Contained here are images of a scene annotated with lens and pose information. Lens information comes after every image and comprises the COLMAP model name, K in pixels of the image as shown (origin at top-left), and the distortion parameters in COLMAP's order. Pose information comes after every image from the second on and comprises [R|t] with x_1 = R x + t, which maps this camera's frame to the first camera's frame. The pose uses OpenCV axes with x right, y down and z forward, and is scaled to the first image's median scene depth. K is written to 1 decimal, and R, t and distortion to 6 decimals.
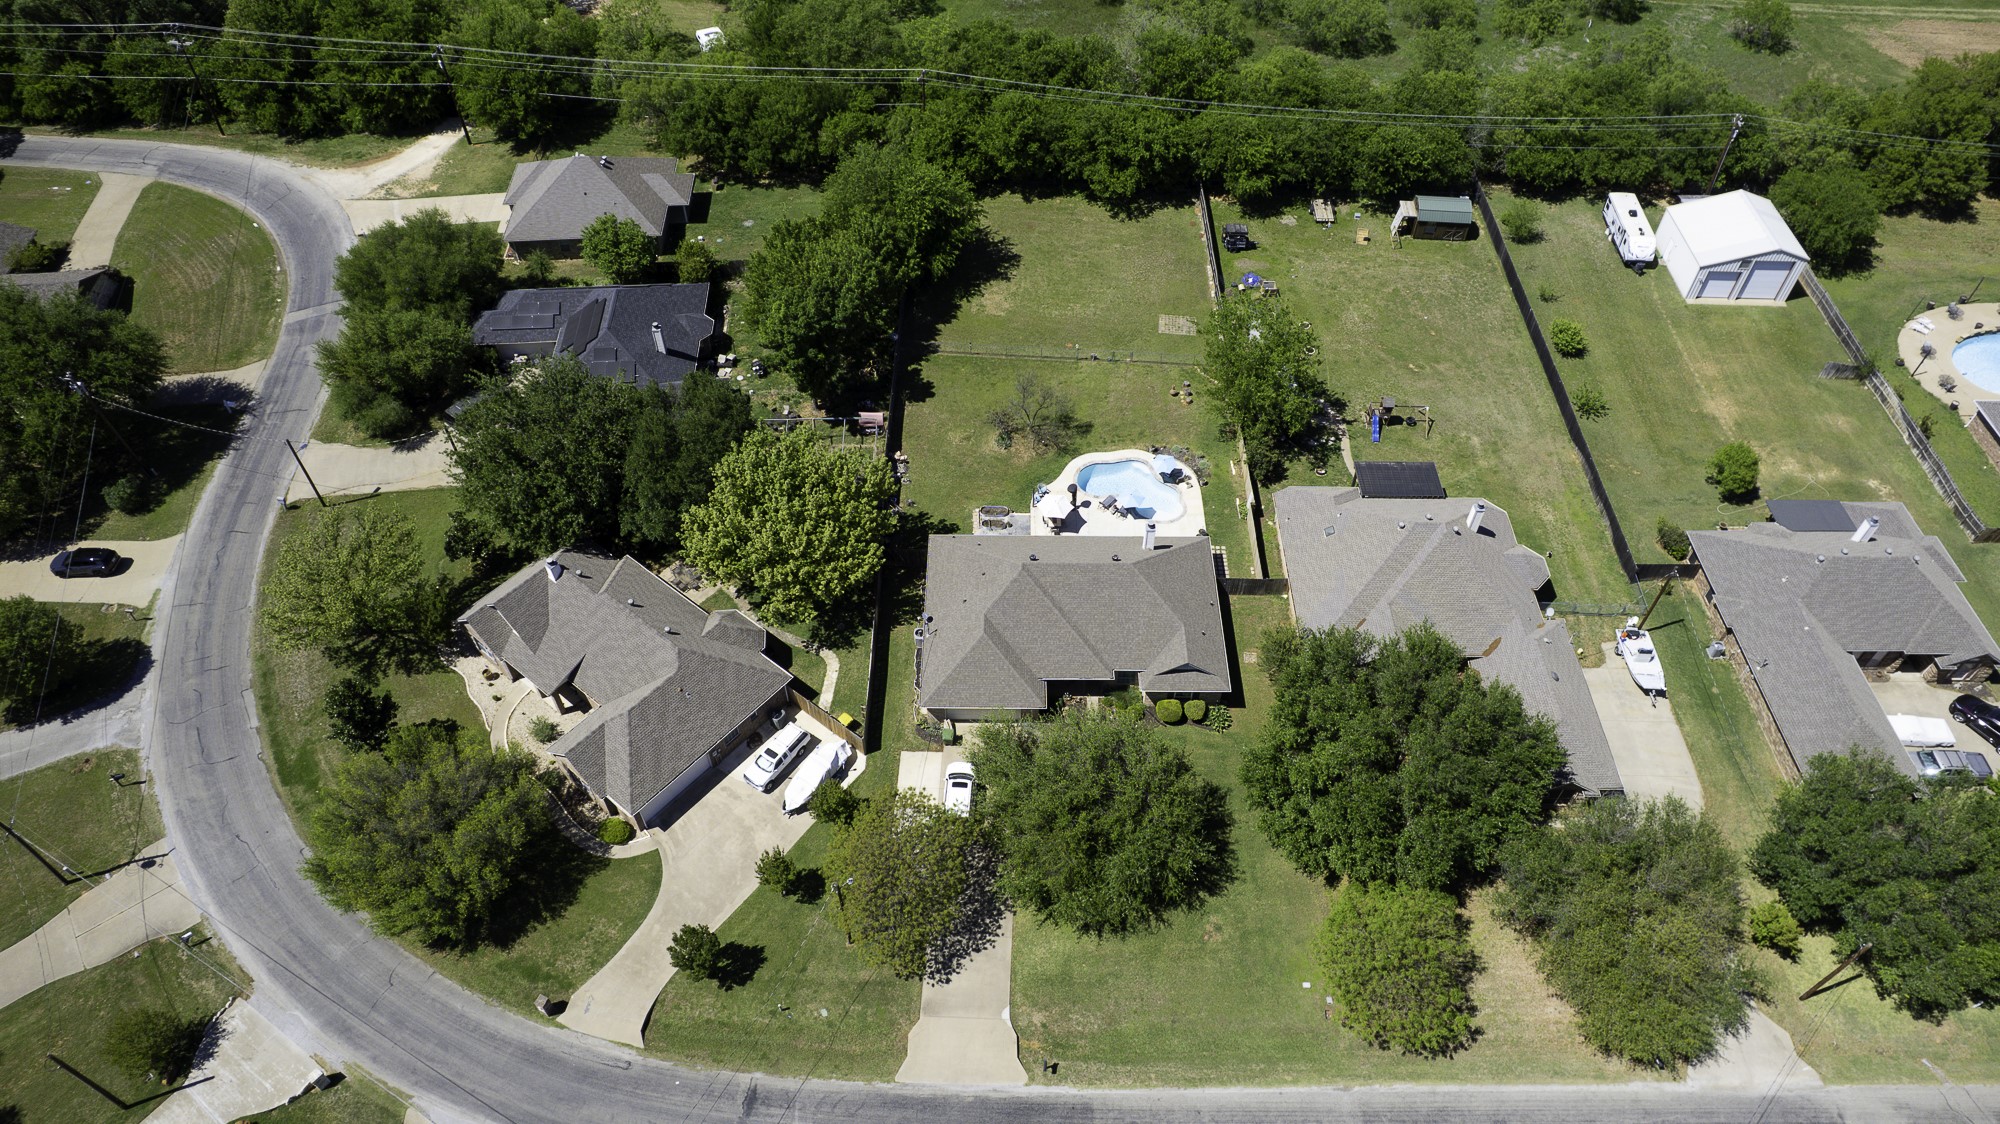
lens RADIAL K [[1266.0, 0, 1011.0], [0, 1266.0, 590.7], [0, 0, 1]] dist [-0.065155, 0.051504]
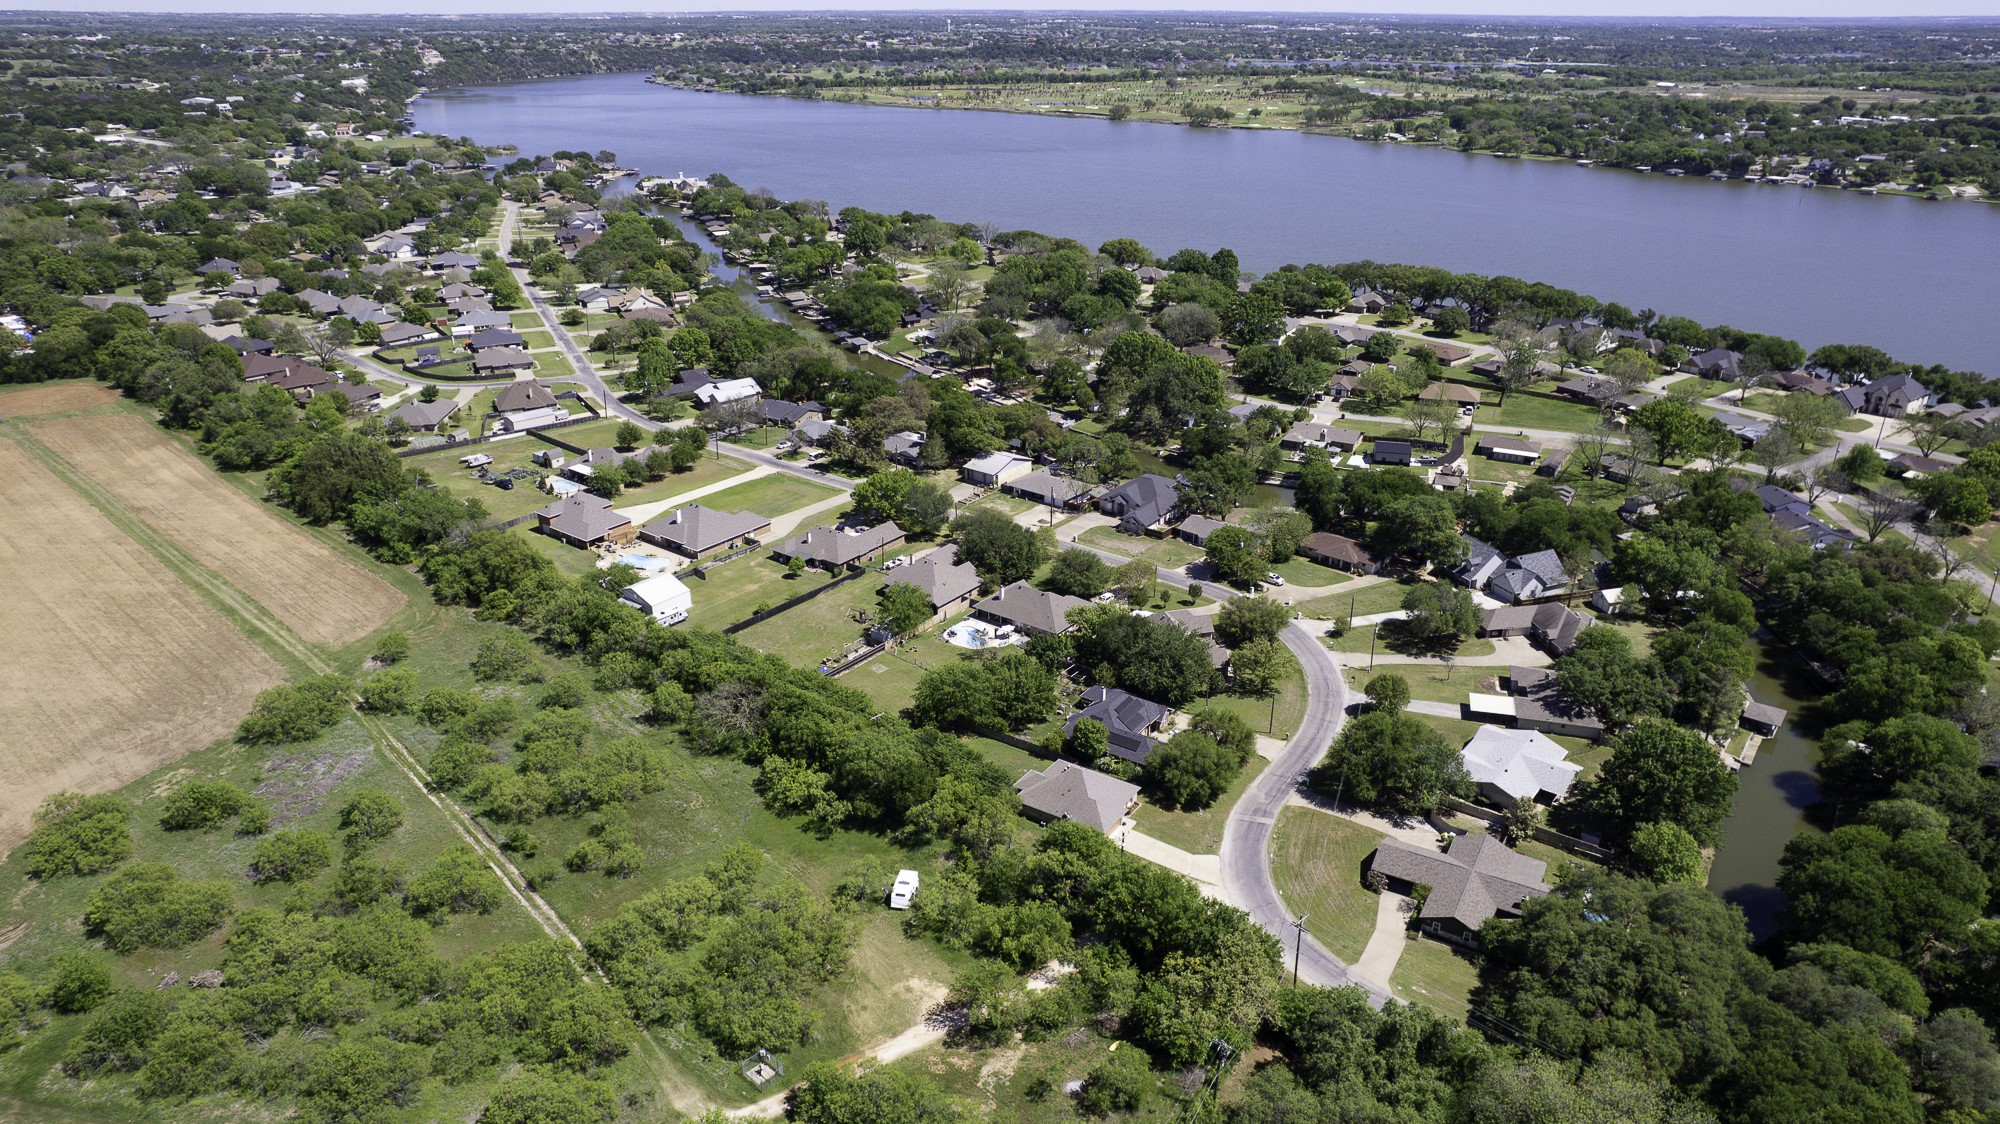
lens RADIAL K [[1266.0, 0, 1011.0], [0, 1266.0, 590.7], [0, 0, 1]] dist [-0.065155, 0.051504]
pose [[-0.799216, -0.259204, 0.542279, -1.302199], [0.452151, 0.335145, 0.826582, -2.143968], [-0.395996, 0.905809, -0.150654, 1.271648]]
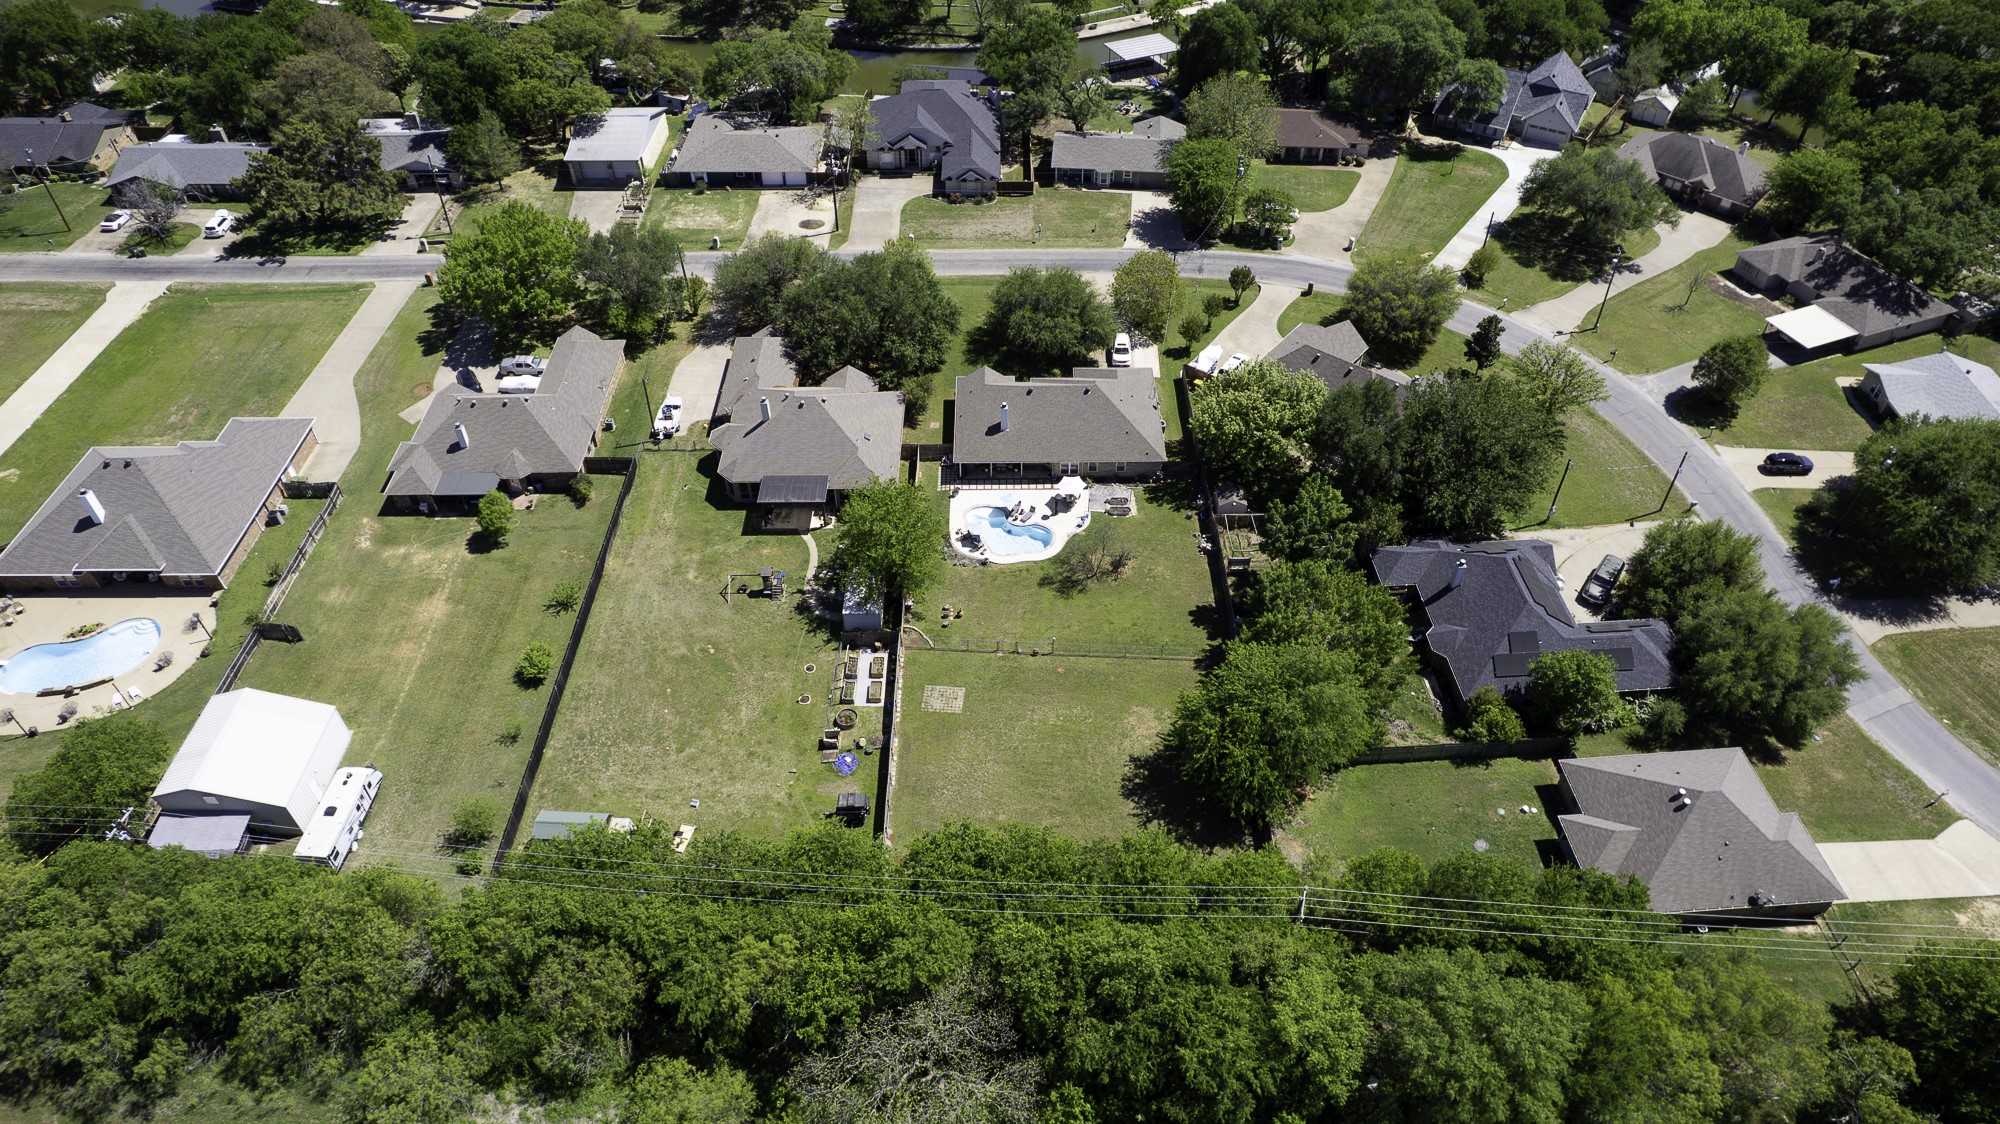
lens RADIAL K [[1266.0, 0, 1011.0], [0, 1266.0, 590.7], [0, 0, 1]] dist [-0.065155, 0.051504]
pose [[-0.999933, 0.001814, -0.011418, 0.106304], [-0.011524, -0.076882, 0.996974, -1.287998], [0.000931, 0.997039, 0.076897, 0.973515]]
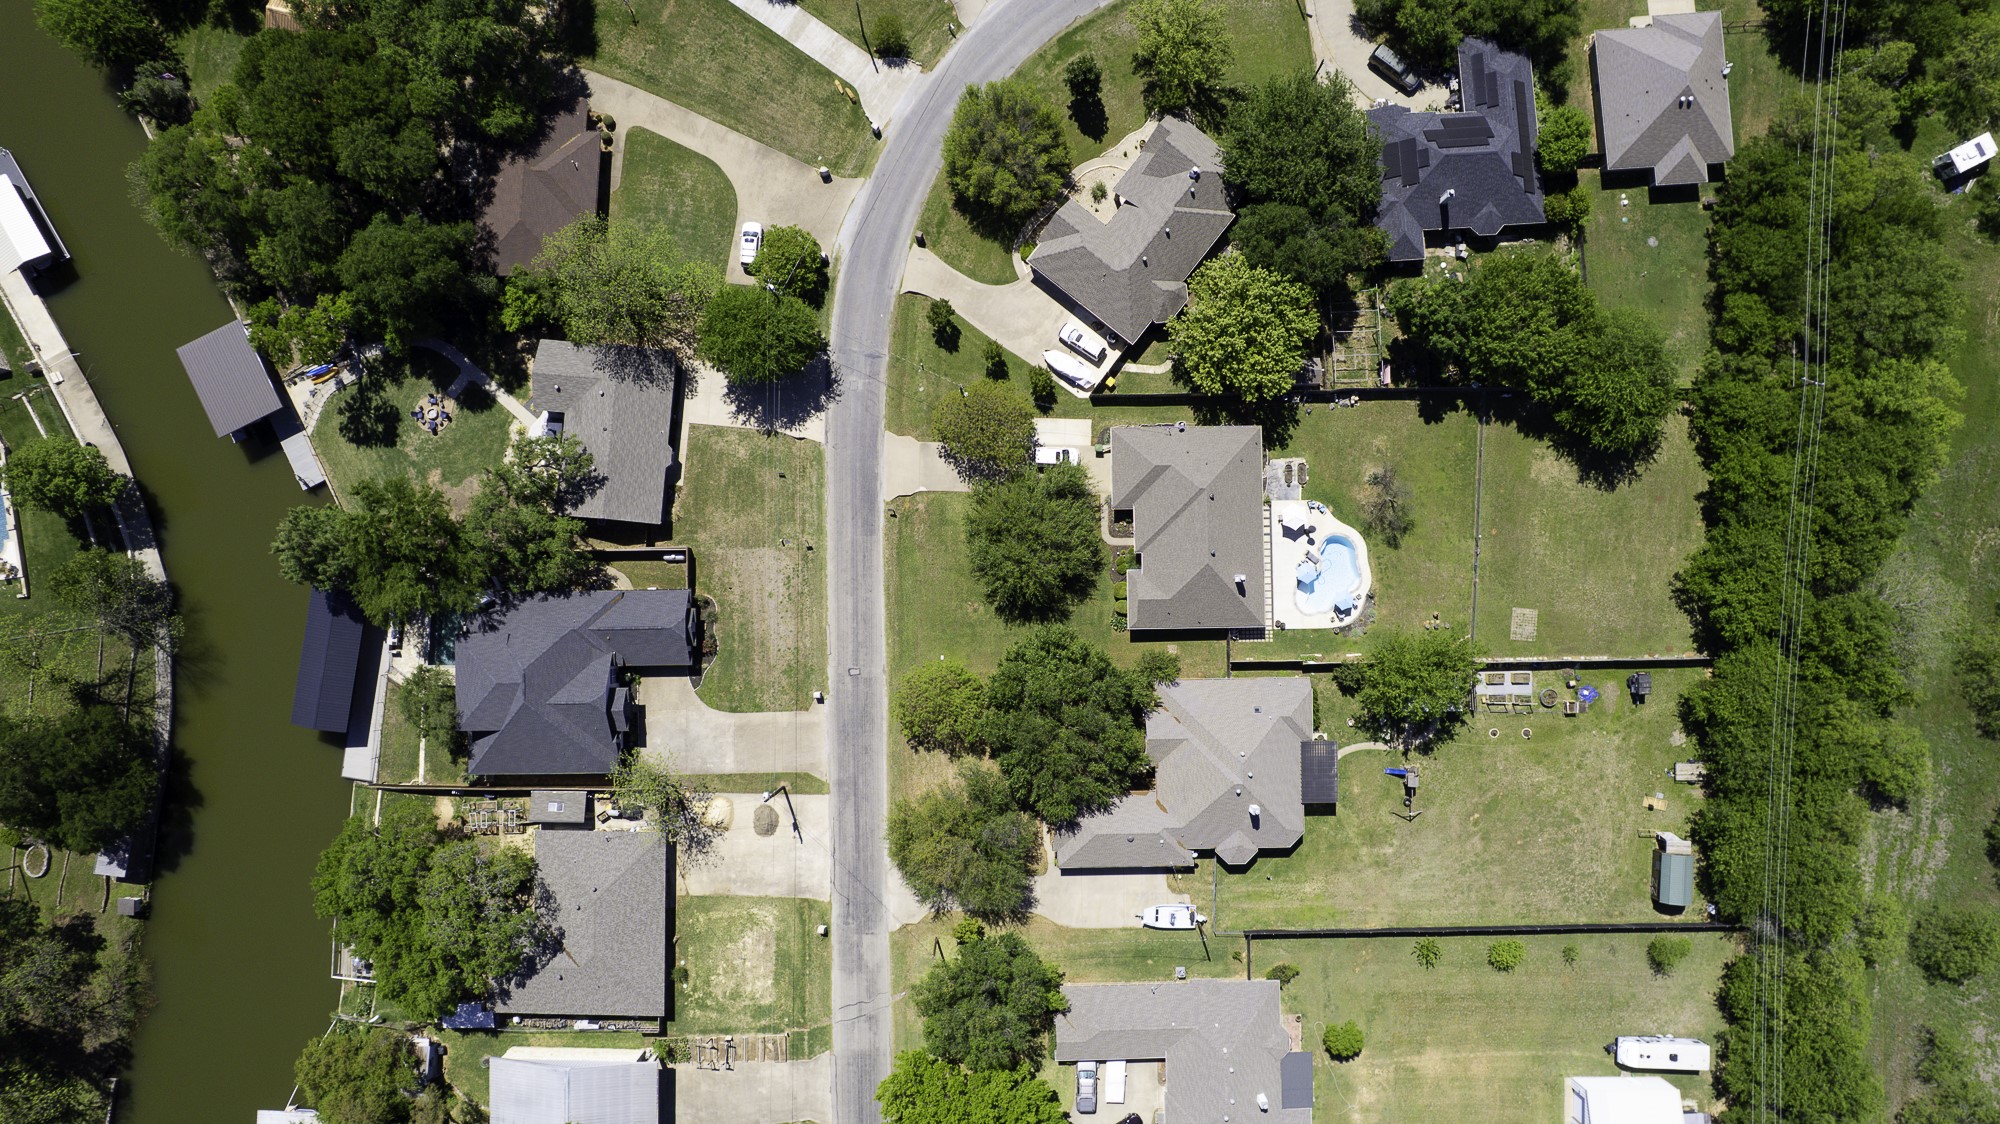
lens RADIAL K [[1266.0, 0, 1011.0], [0, 1266.0, 590.7], [0, 0, 1]] dist [-0.065155, 0.051504]
pose [[0.015836, 0.999439, -0.029510, 0.145528], [-0.771184, 0.030994, 0.635857, -0.671709], [0.636415, 0.012689, 0.771243, -0.235657]]
